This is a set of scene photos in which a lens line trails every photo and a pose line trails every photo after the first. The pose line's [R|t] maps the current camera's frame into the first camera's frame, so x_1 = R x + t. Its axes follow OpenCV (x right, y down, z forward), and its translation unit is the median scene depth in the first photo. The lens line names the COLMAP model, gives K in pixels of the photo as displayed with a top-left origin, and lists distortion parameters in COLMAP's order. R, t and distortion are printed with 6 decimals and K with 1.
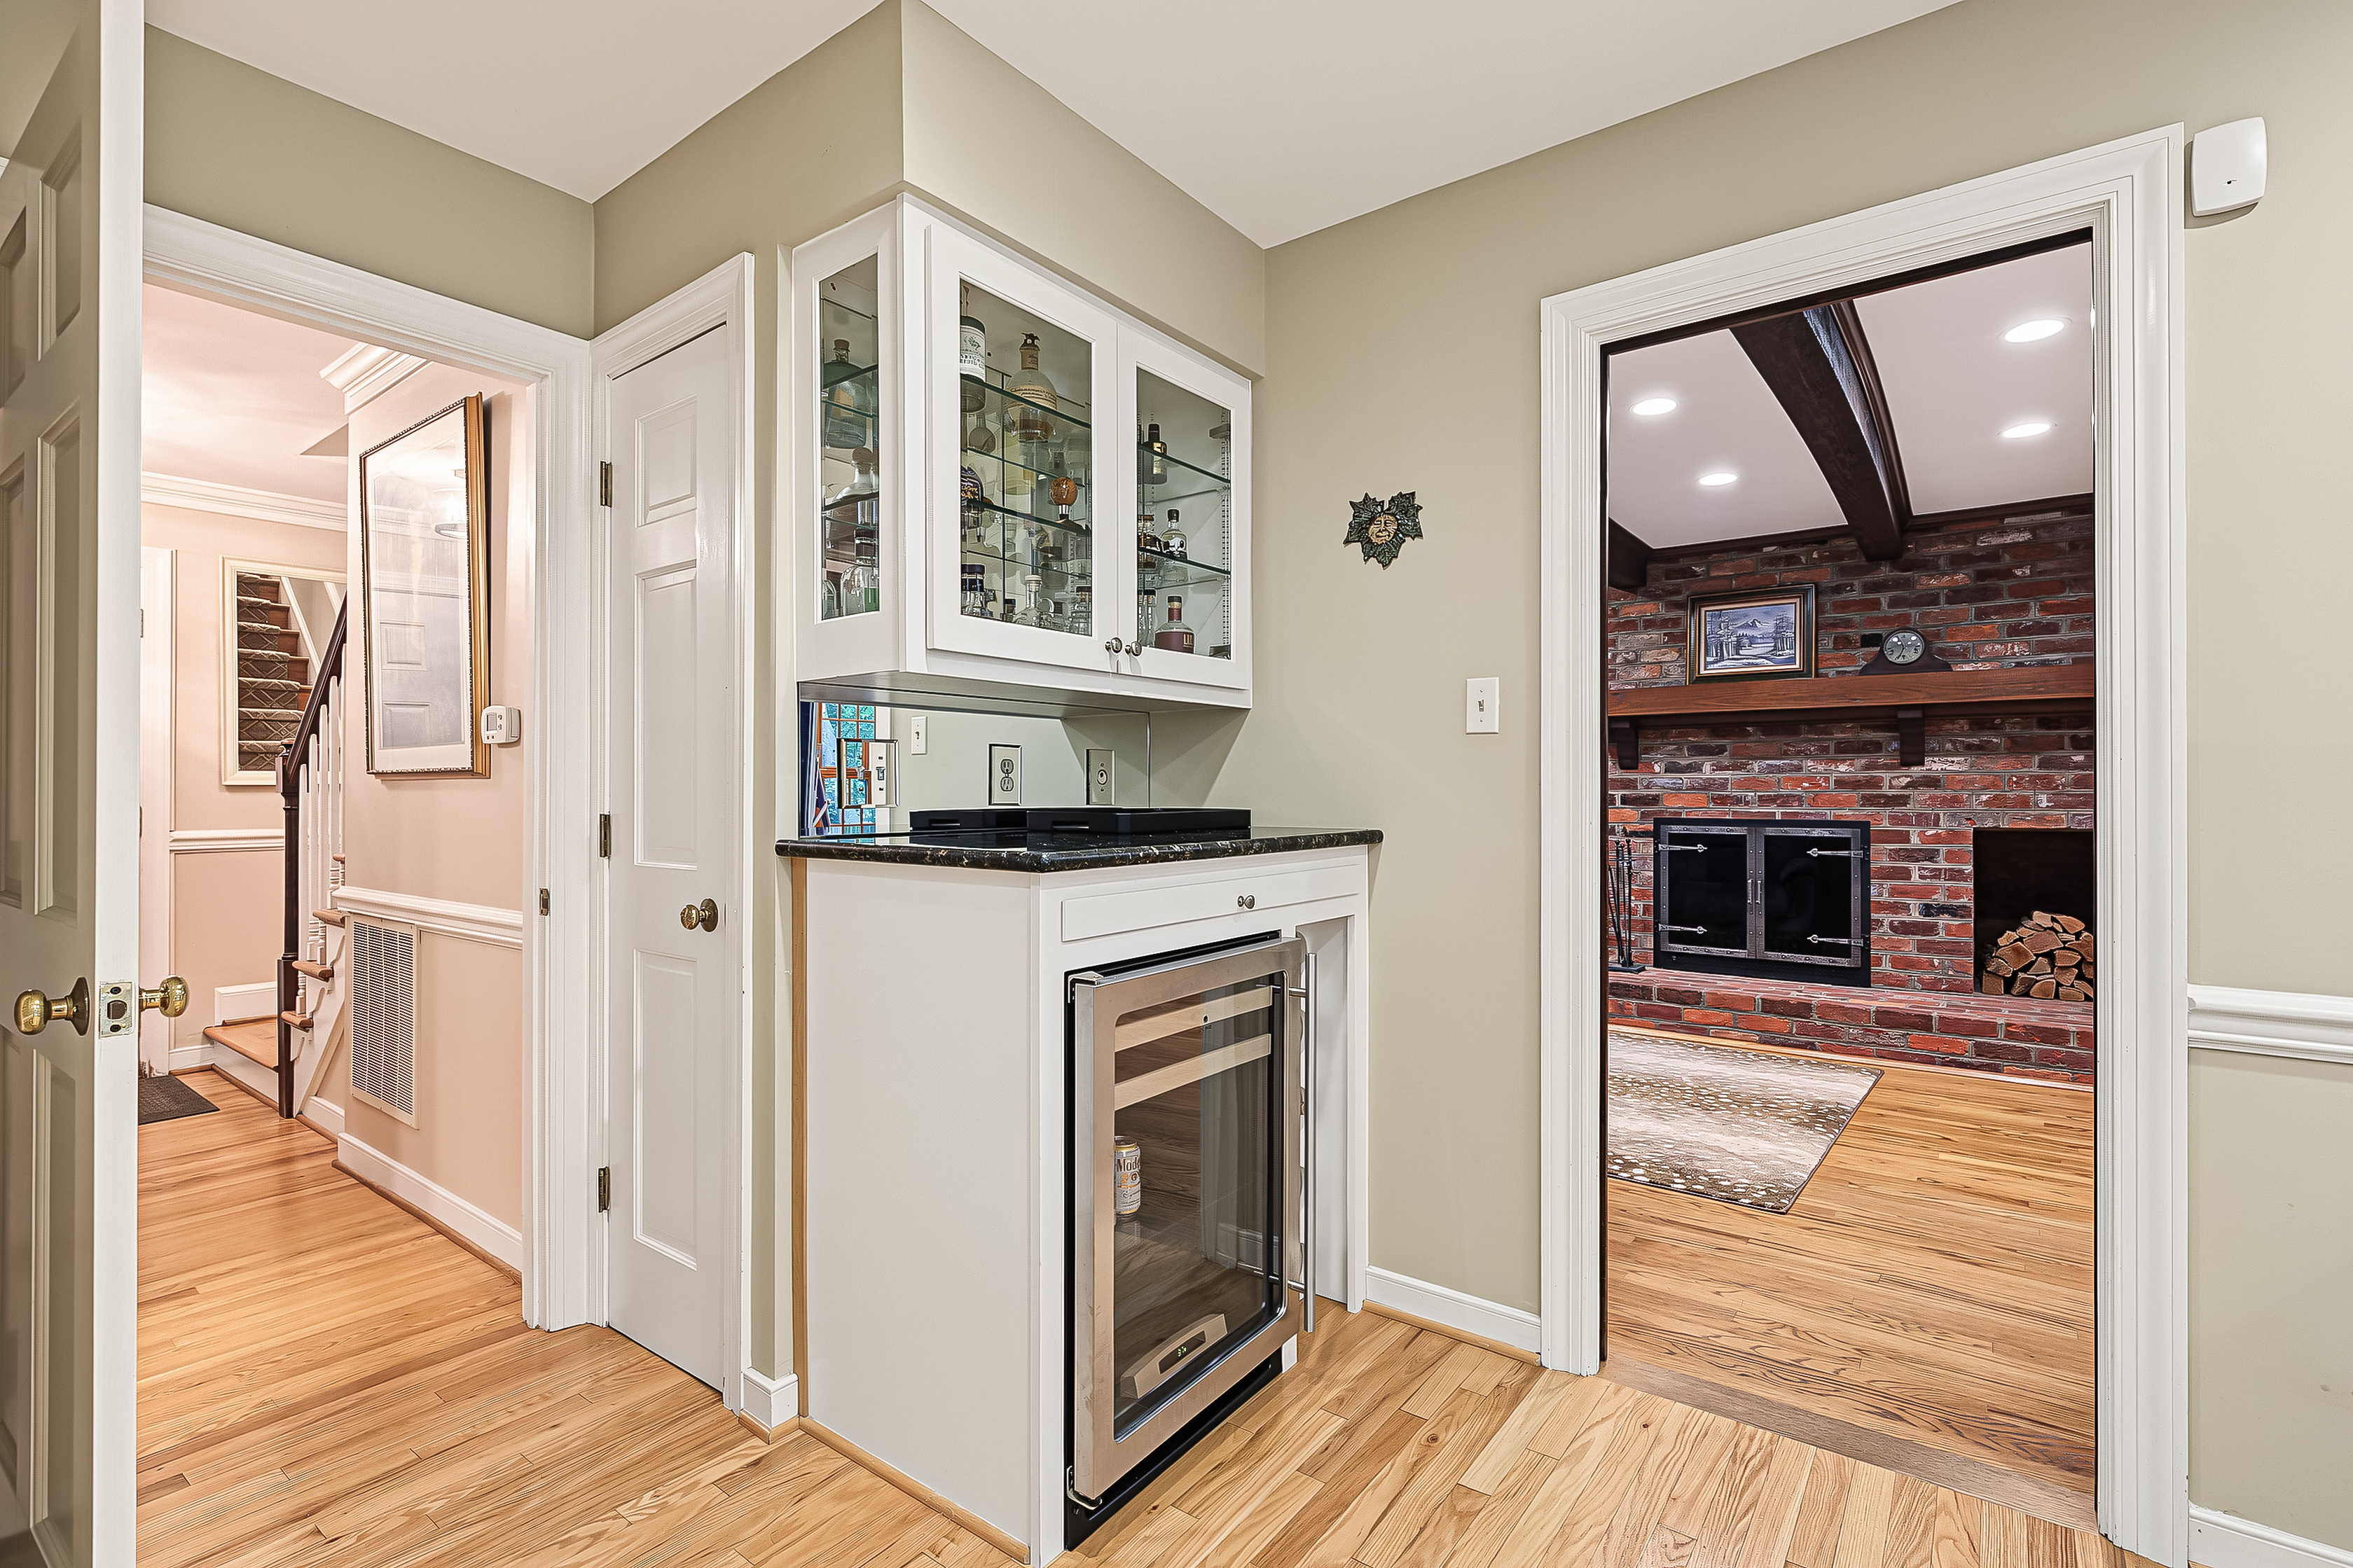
lens RADIAL K [[1090.5, 0, 1181.9], [0, 1090.5, 786.6], [0, 0, 1]] dist [-0.004139, 0.000718]
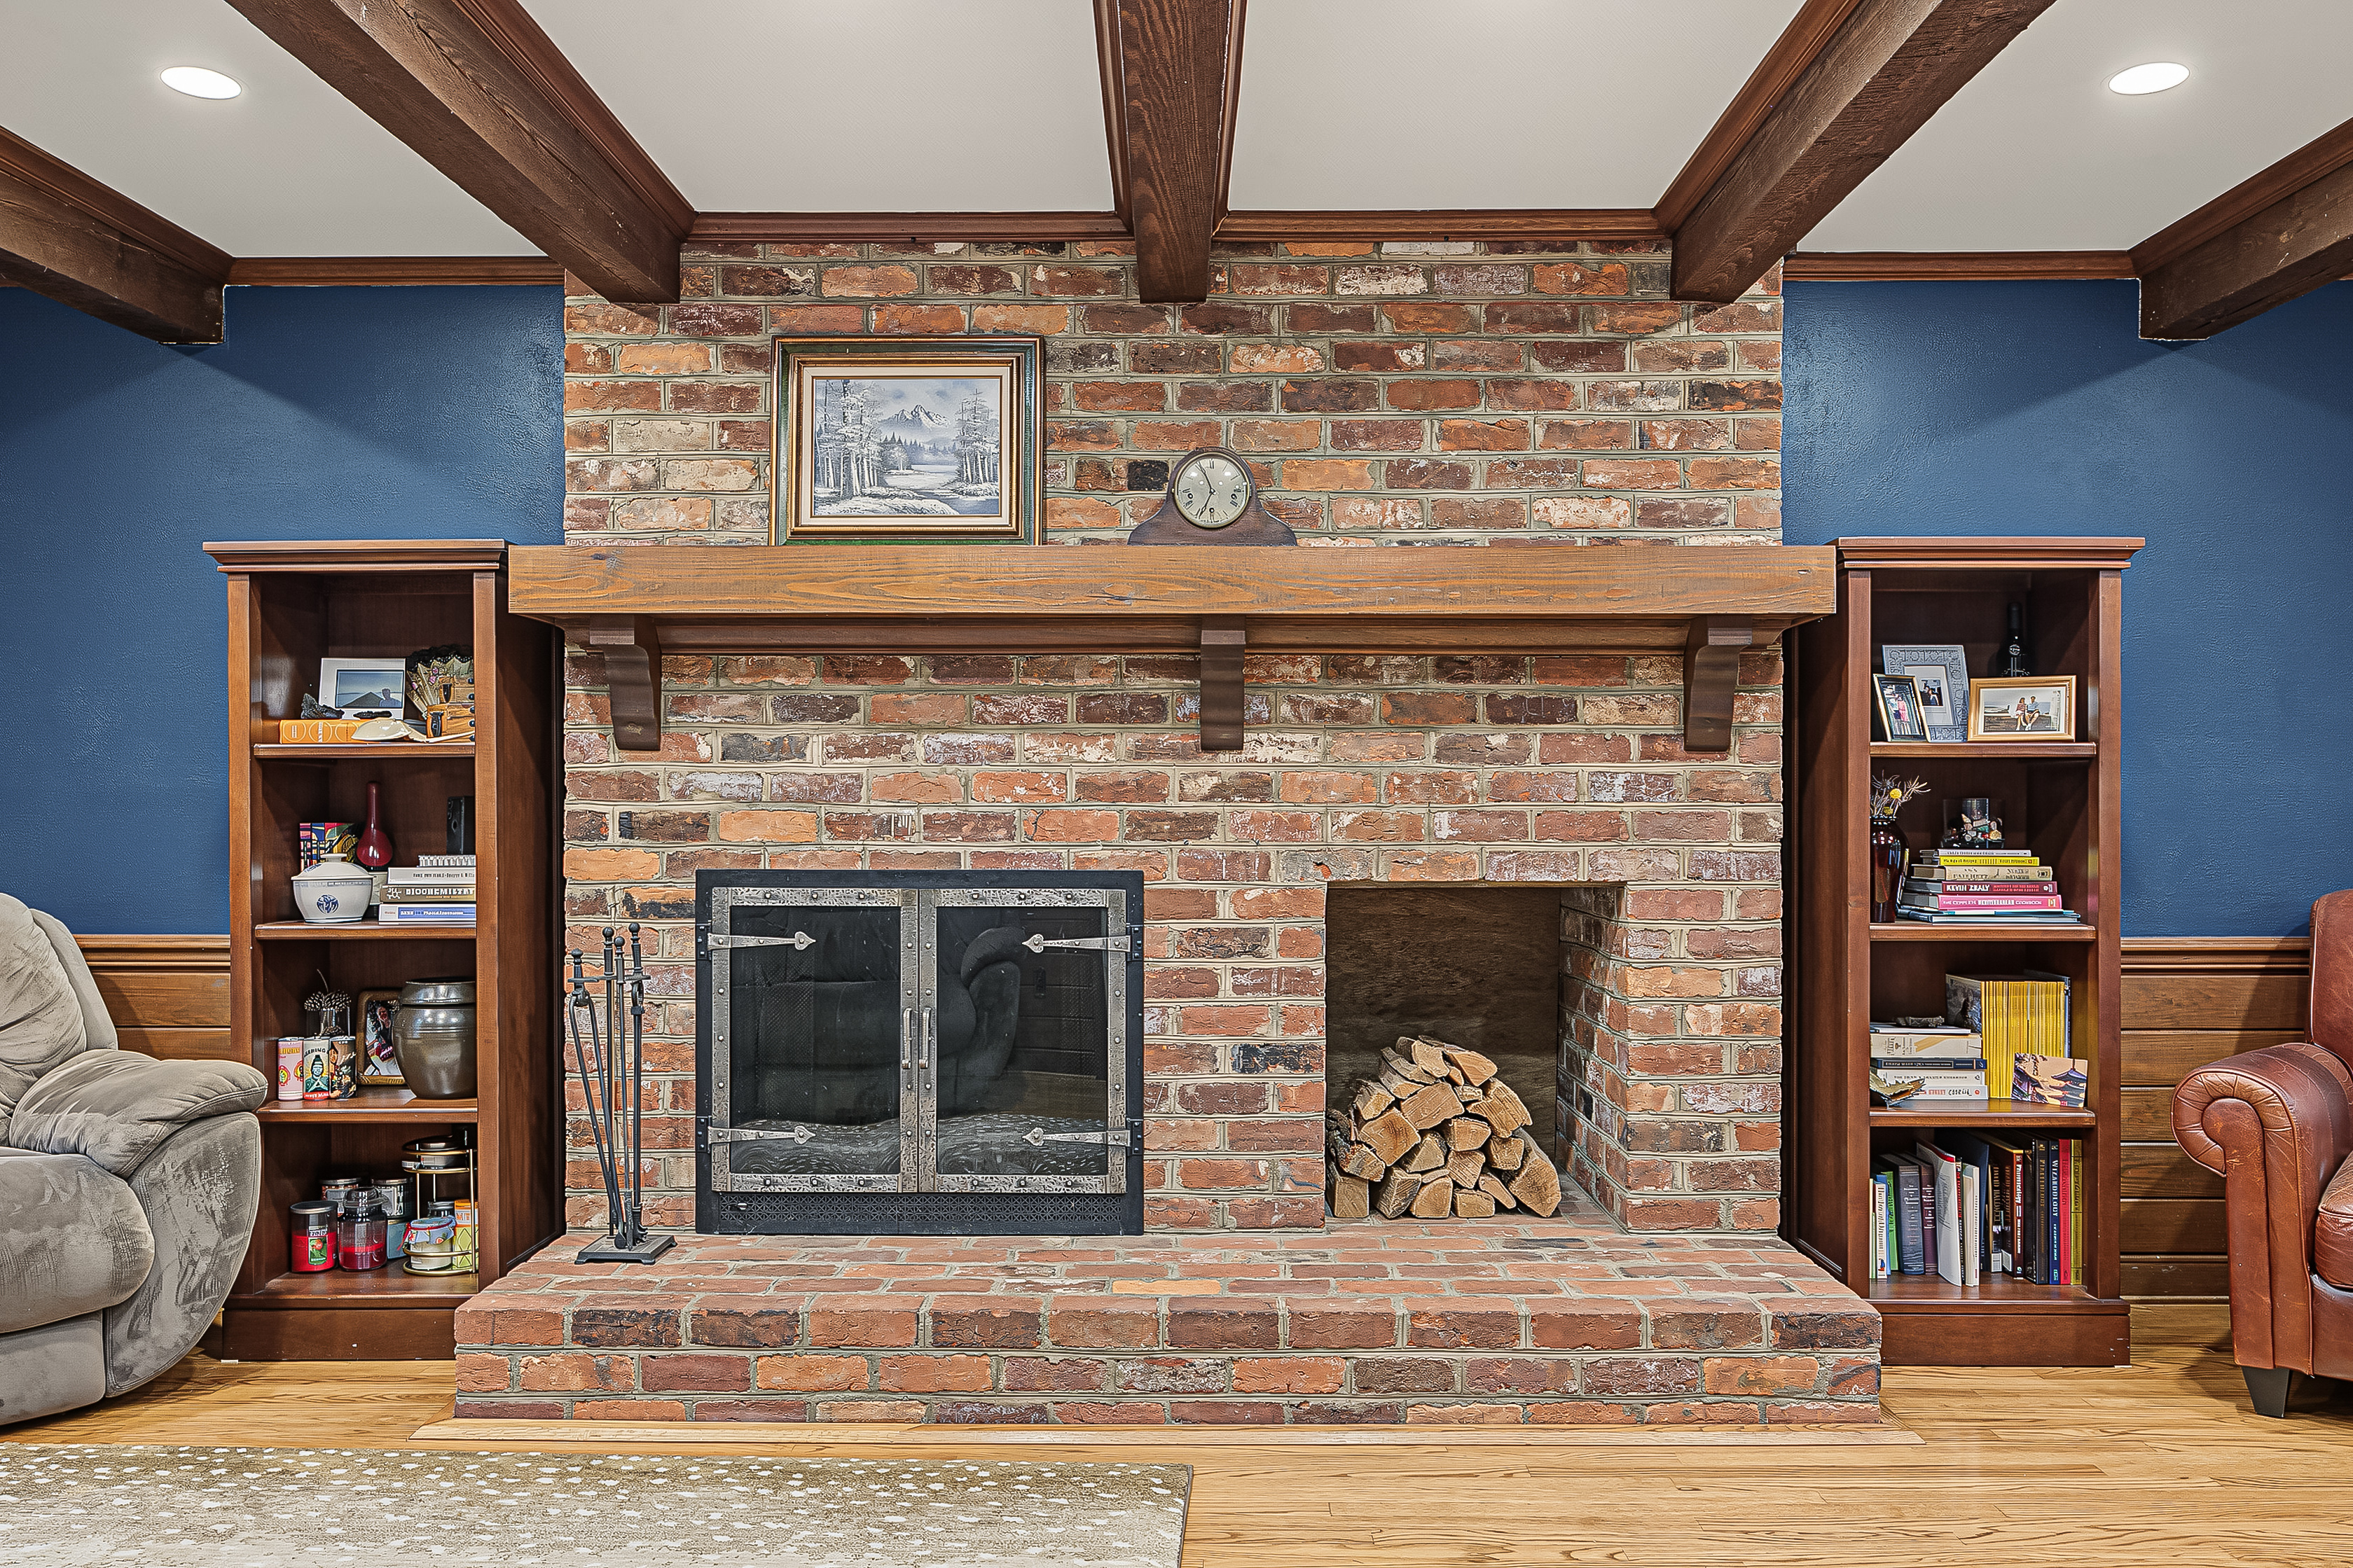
lens RADIAL K [[1806.1, 0, 1213.8], [0, 1806.1, 813.8], [0, 0, 1]] dist [-0.001078, -0.002129]
pose [[0.796273, -0.003205, 0.604929, 0.200734], [-0.003417, 0.999946, 0.009795, 0.000121], [-0.604928, -0.009867, 0.796219, 0.386607]]
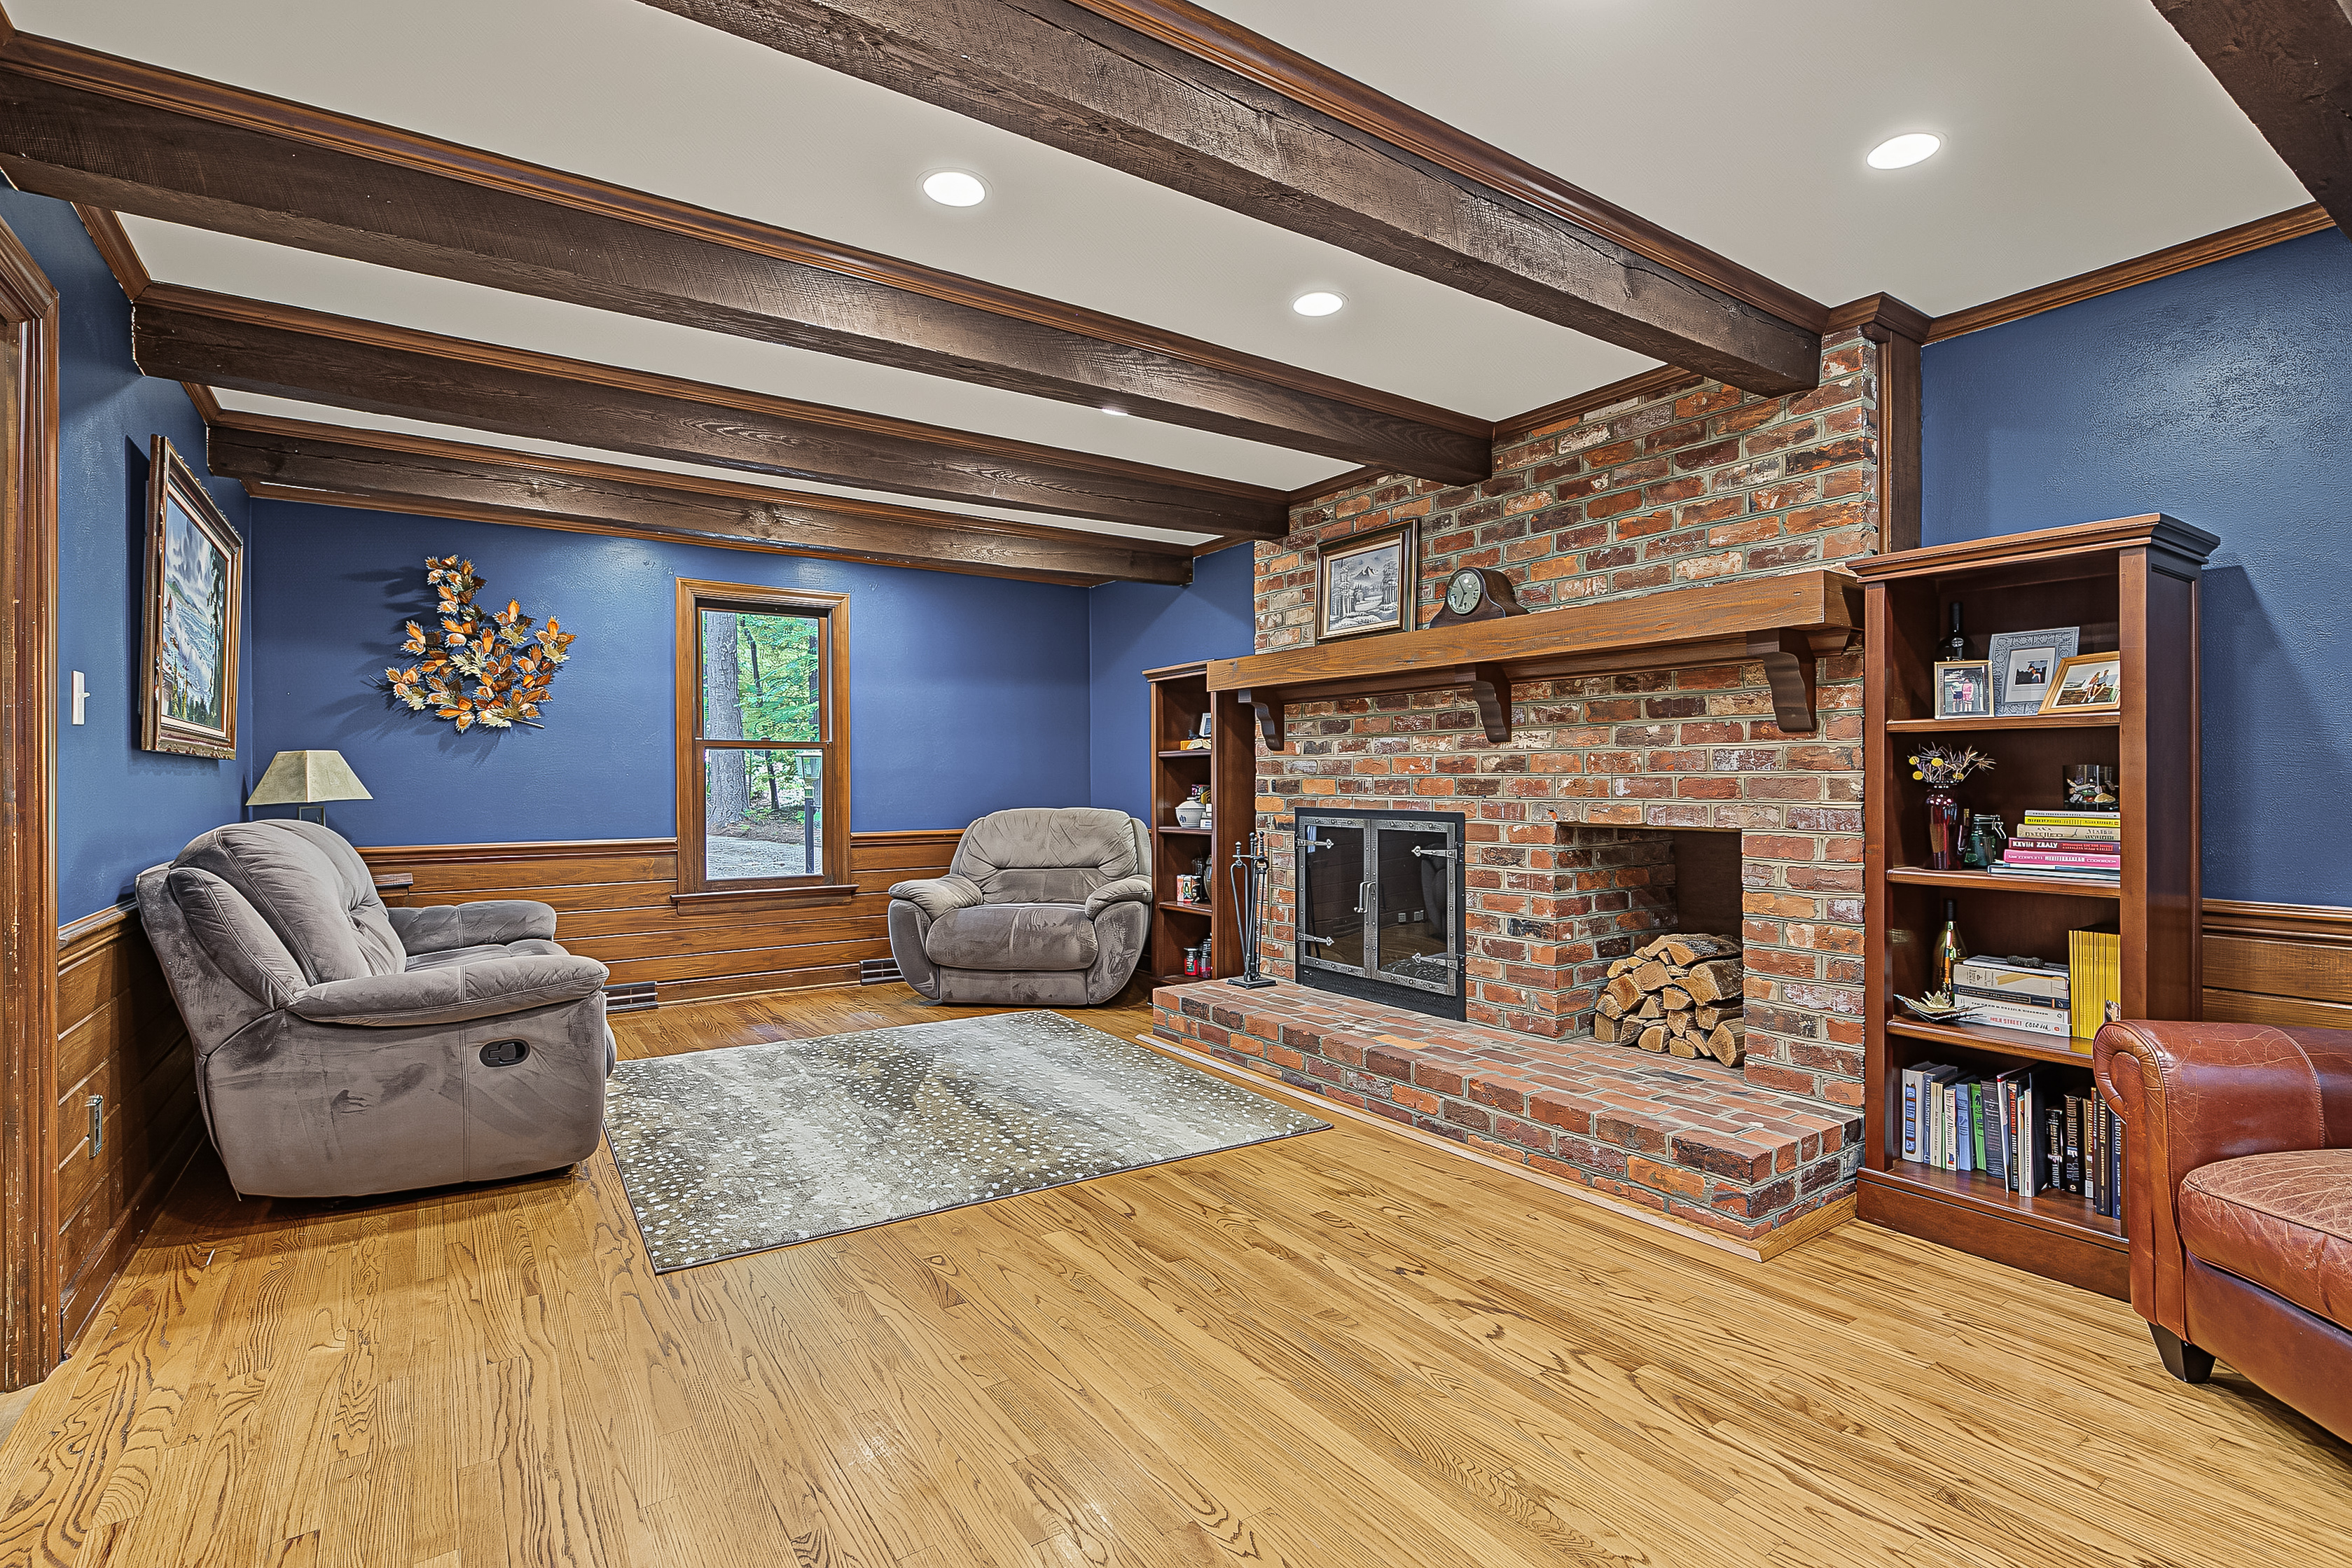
lens RADIAL K [[1090.1, 0, 1161.6], [0, 1090.1, 778.4], [0, 0, 1]] dist [-0.004139, 0.000718]
pose [[0.950583, -0.004165, -0.310442, 0.682689], [0.006028, 0.999969, 0.005042, 0.001207], [0.310411, -0.006664, 0.950579, 0.179094]]
